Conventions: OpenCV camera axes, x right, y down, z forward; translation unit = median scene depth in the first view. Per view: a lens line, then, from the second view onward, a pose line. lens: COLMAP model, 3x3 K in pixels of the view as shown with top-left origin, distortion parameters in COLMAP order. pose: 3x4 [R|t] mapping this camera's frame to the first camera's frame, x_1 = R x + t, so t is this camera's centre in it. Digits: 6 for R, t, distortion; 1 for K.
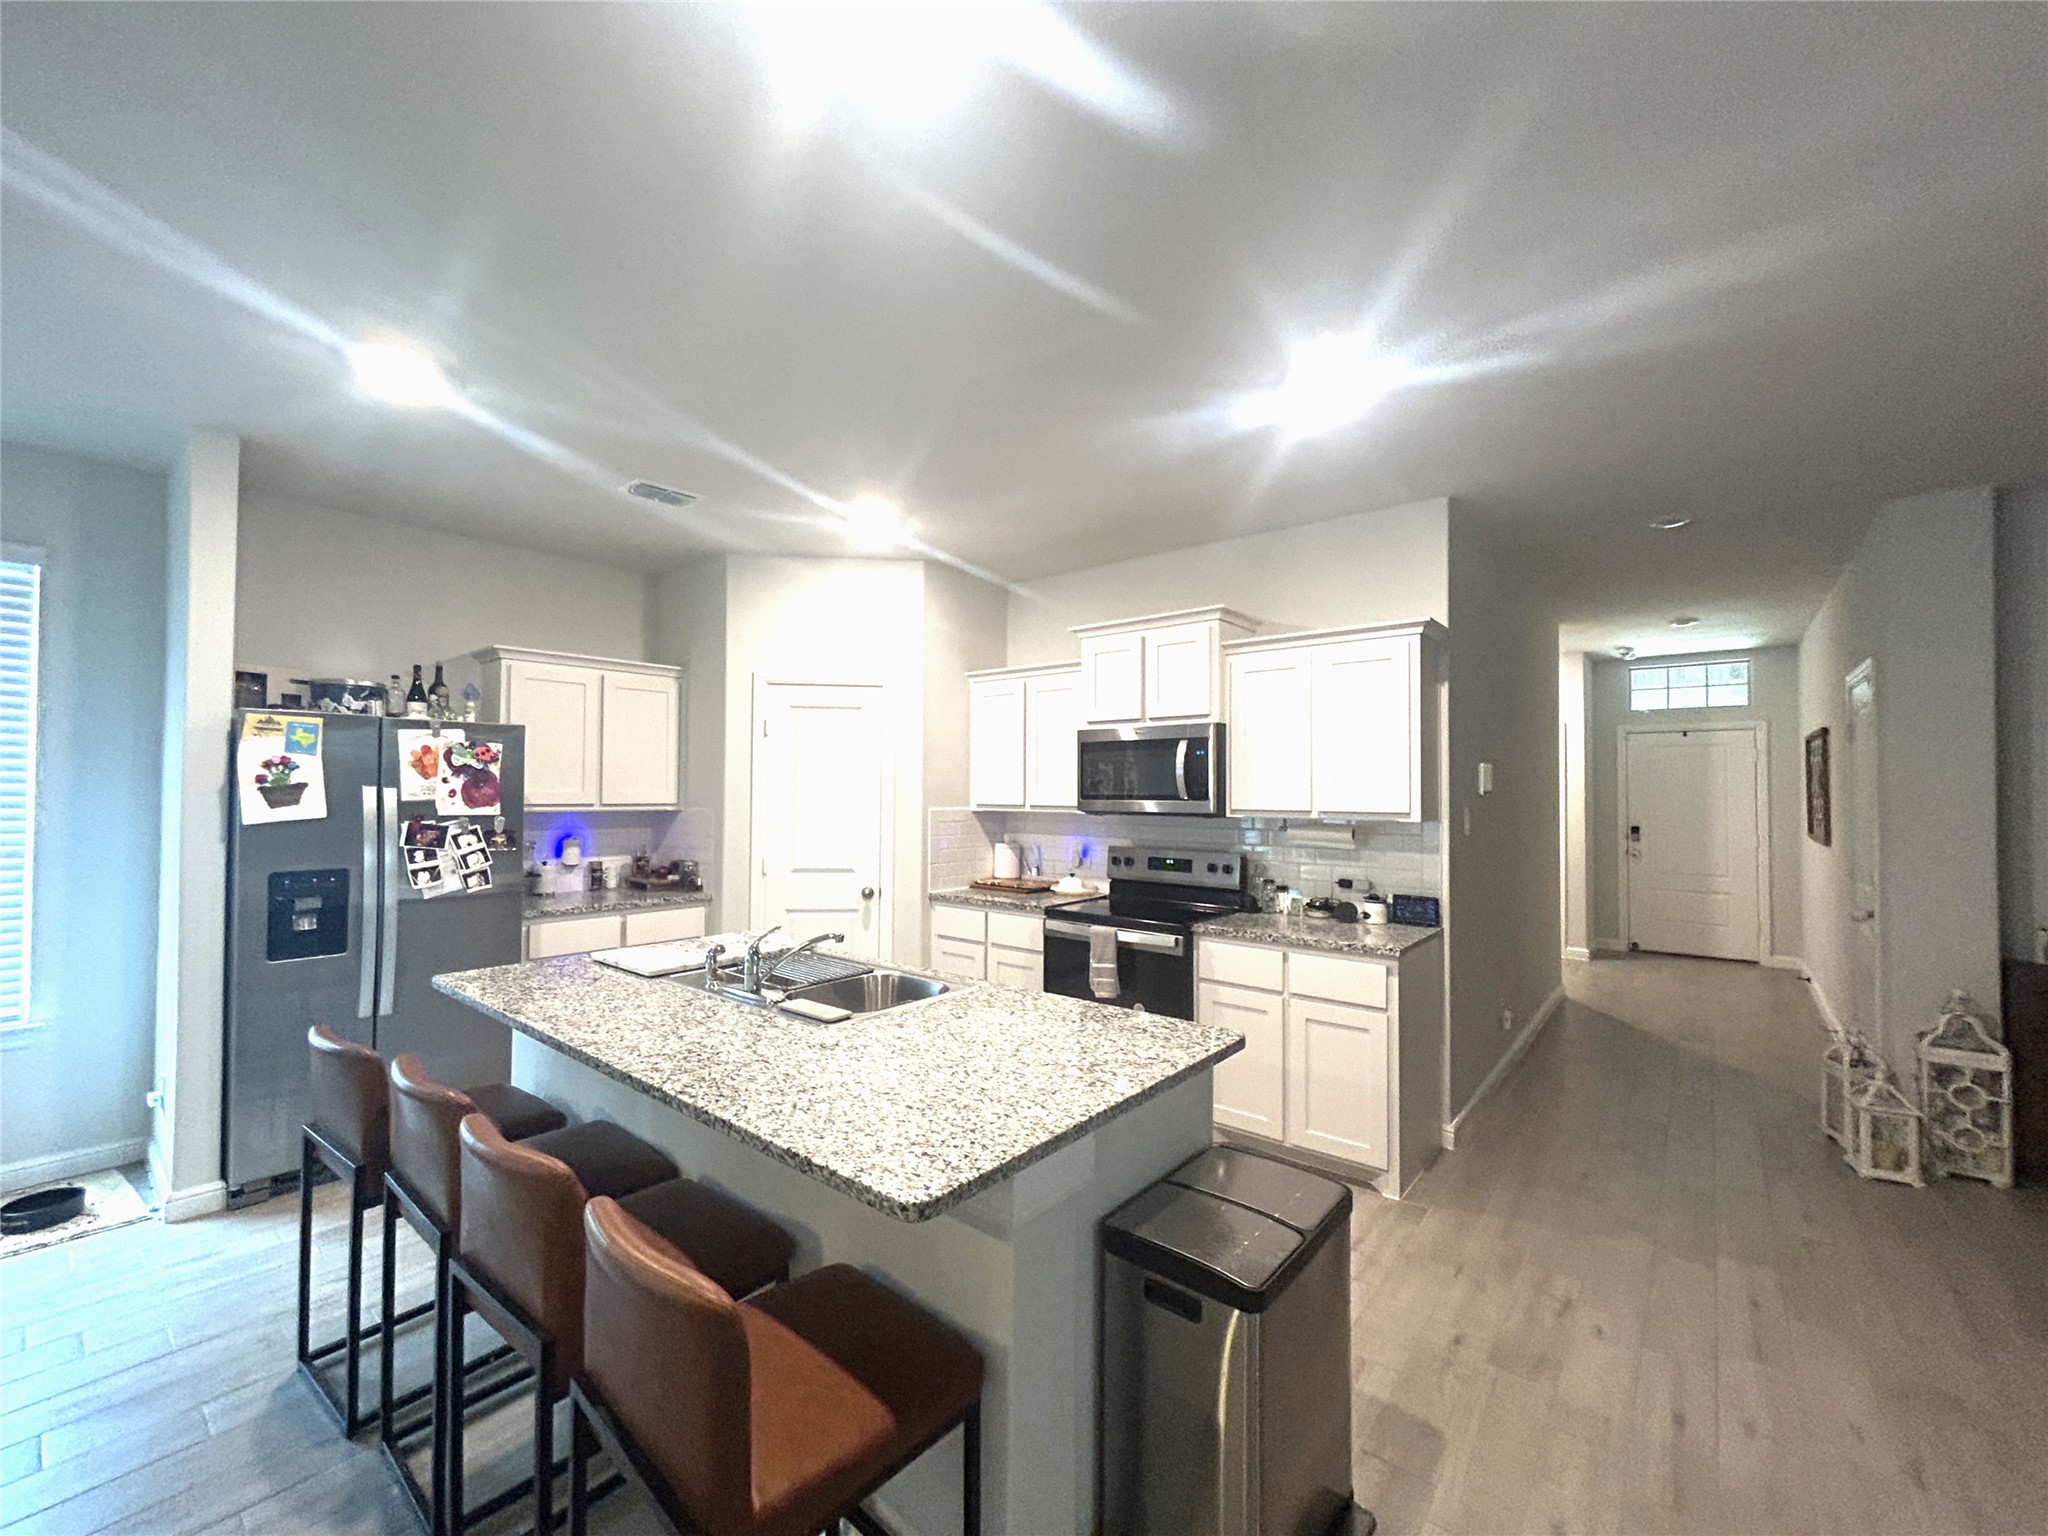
lens RADIAL K [[834.2, 0, 1038.7], [0, 834.2, 763.8], [0, 0, 1]] dist [-0.000393, 0.001529]
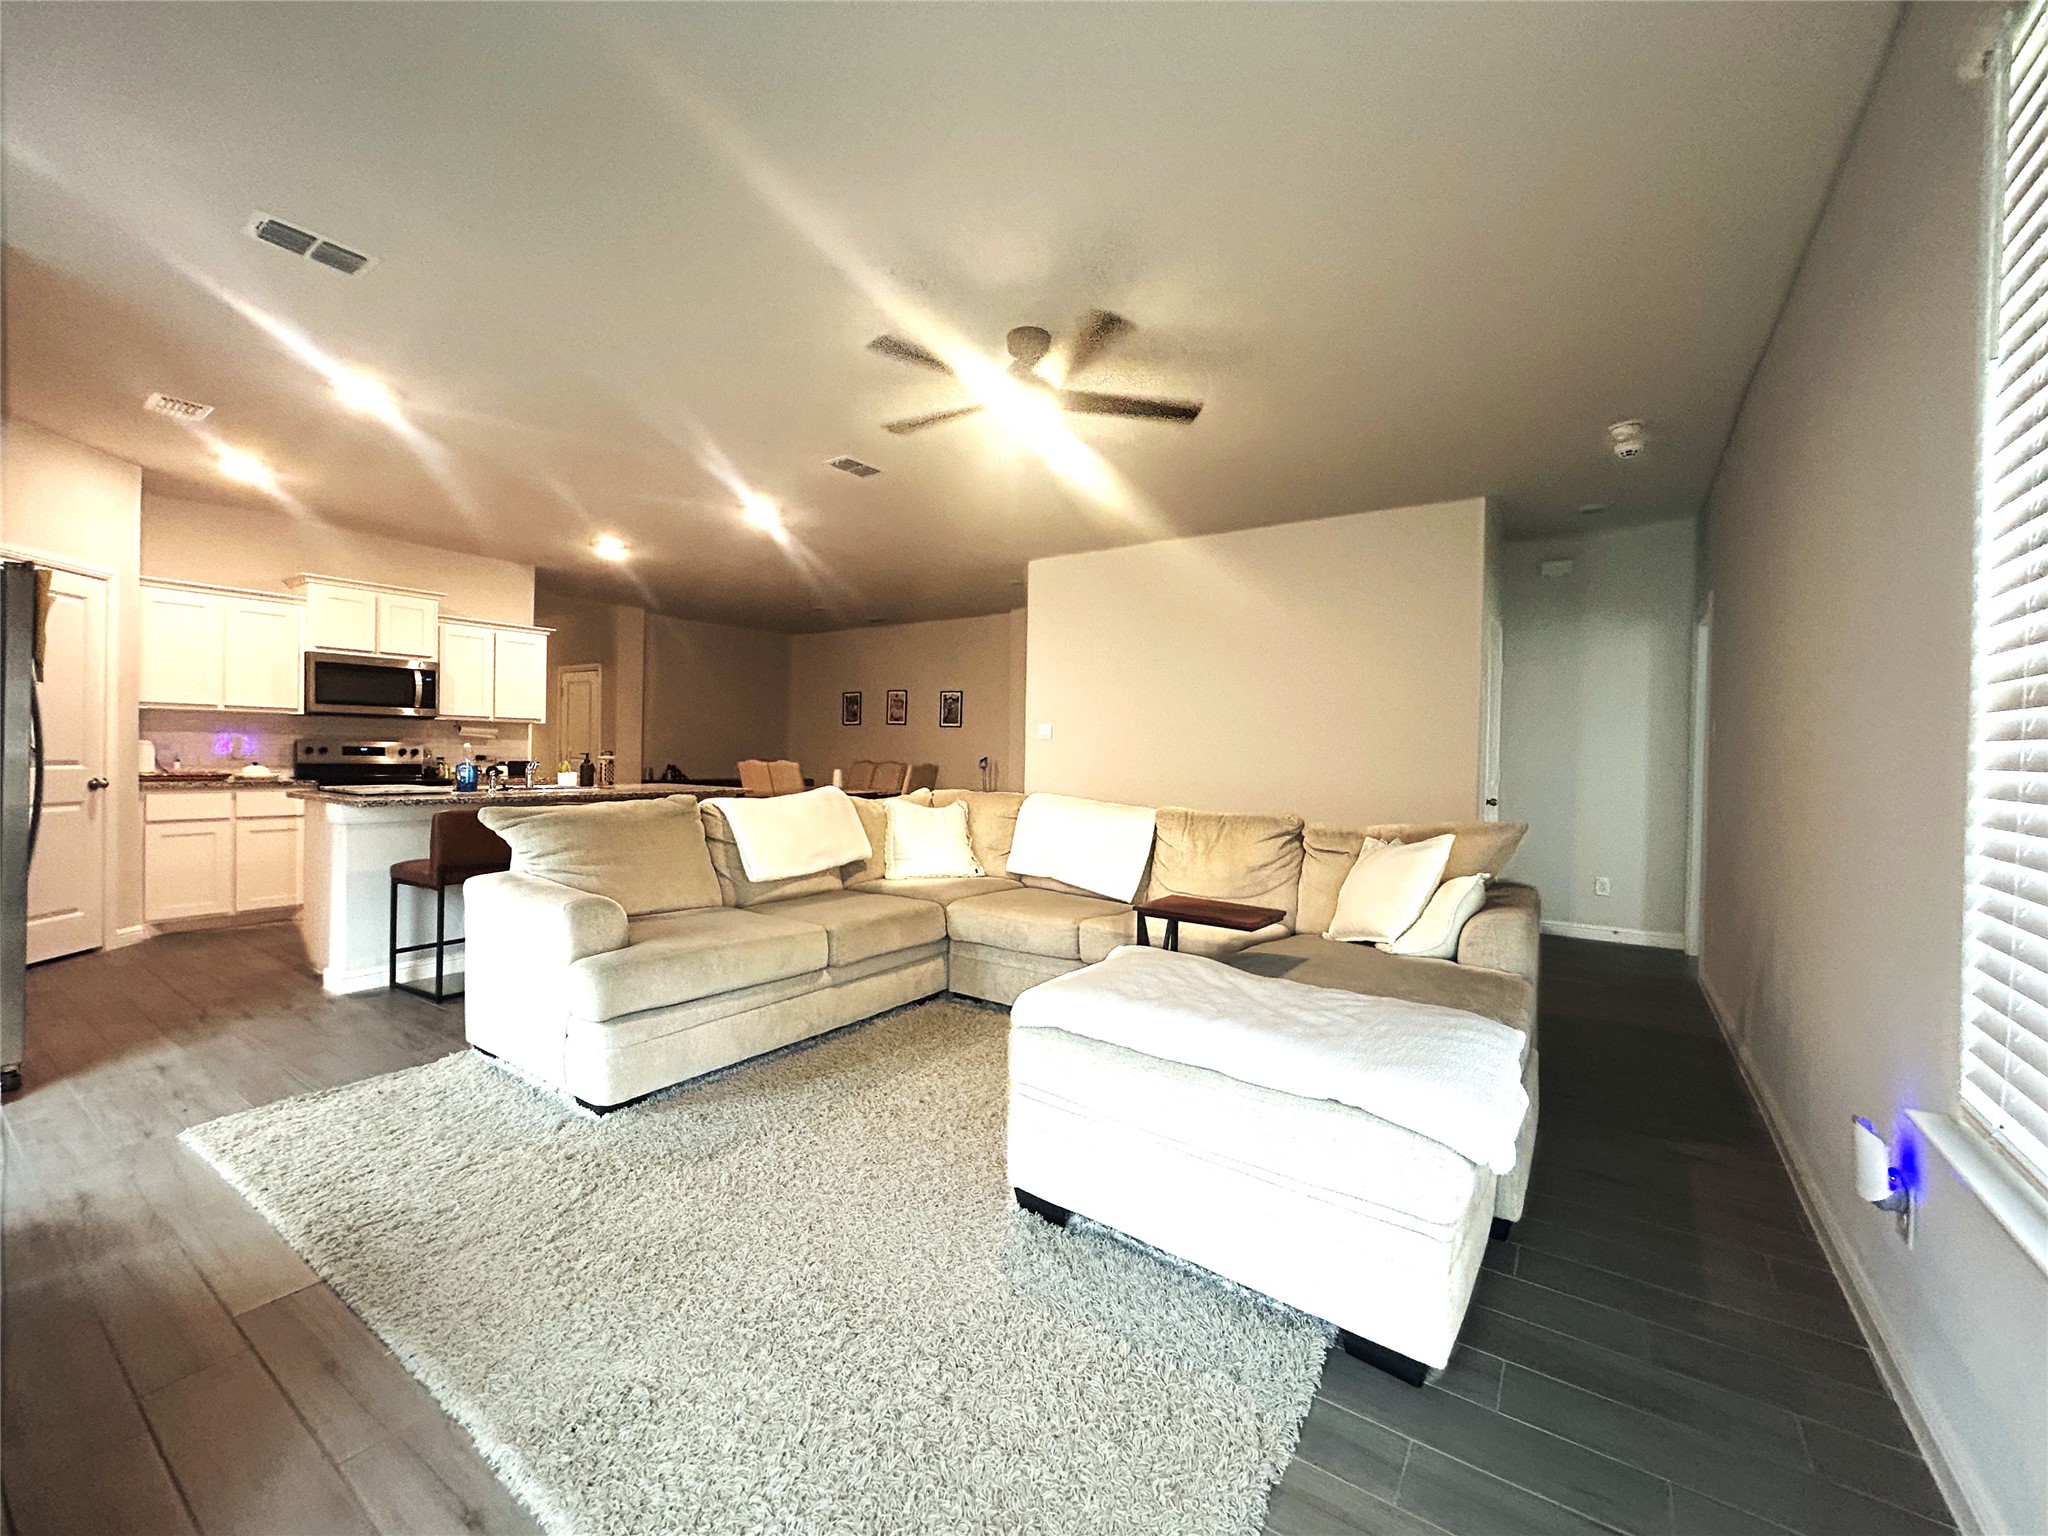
lens RADIAL K [[834.2, 0, 1027.1], [0, 834.2, 763.0], [0, 0, 1]] dist [-0.000393, 0.001529]
pose [[-0.069622, -0.022297, 0.997324, -1.438643], [-0.058334, 0.998130, 0.018243, 0.048364], [-0.995866, -0.056908, -0.070793, -0.064175]]
